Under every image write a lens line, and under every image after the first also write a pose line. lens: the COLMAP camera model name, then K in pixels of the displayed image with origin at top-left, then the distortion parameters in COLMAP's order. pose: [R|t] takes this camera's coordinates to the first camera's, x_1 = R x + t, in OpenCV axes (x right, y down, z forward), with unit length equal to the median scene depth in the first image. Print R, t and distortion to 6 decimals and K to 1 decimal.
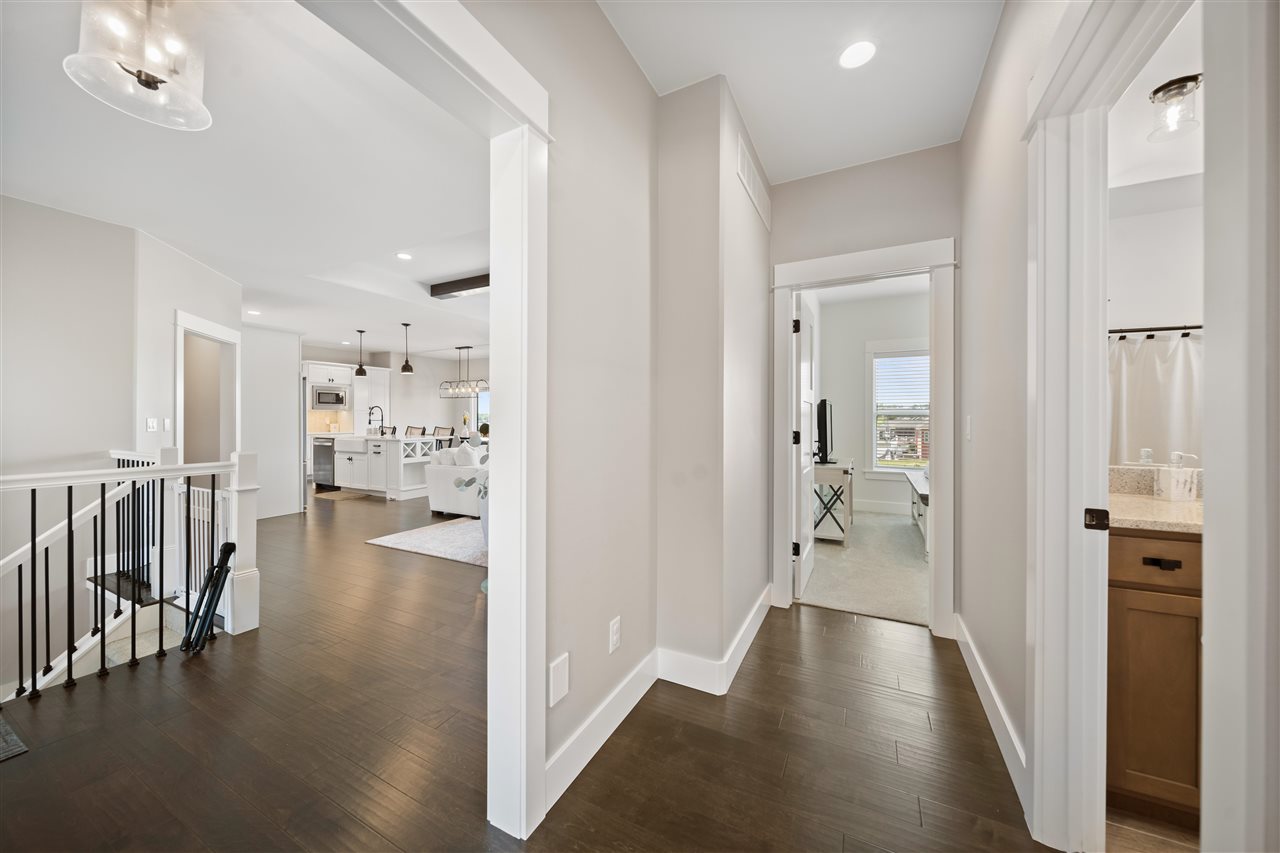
lens RADIAL K [[452.7, 0, 632.9], [0, 452.7, 421.8], [0, 0, 1]] dist [-0.000469, 0.000094]
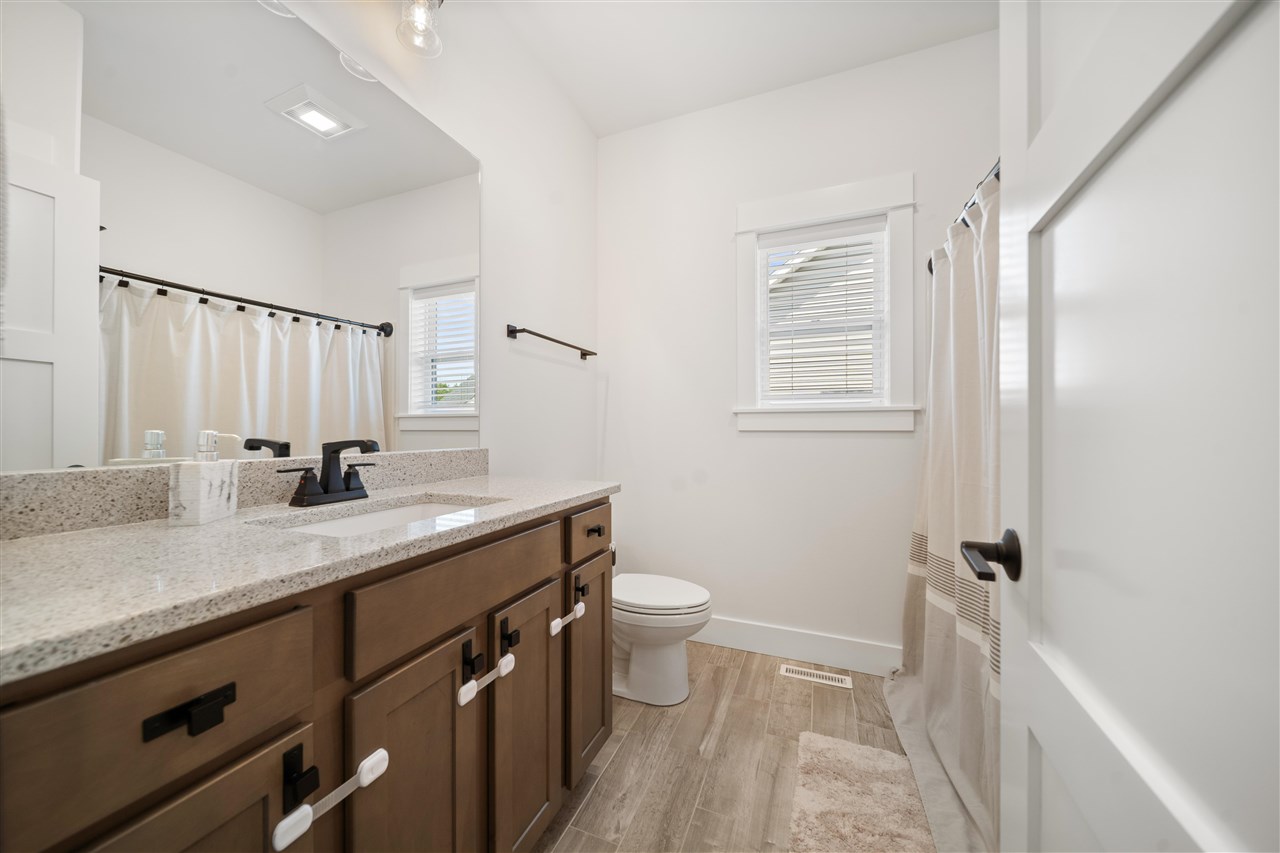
lens RADIAL K [[452.7, 0, 632.8], [0, 452.7, 426.8], [0, 0, 1]] dist [-0.000469, 0.000094]
pose [[-0.087869, 0.006487, 0.996111, 0.607830], [0.000836, 0.999979, -0.006438, 0.064698], [-0.996132, 0.000267, -0.087872, 0.533108]]
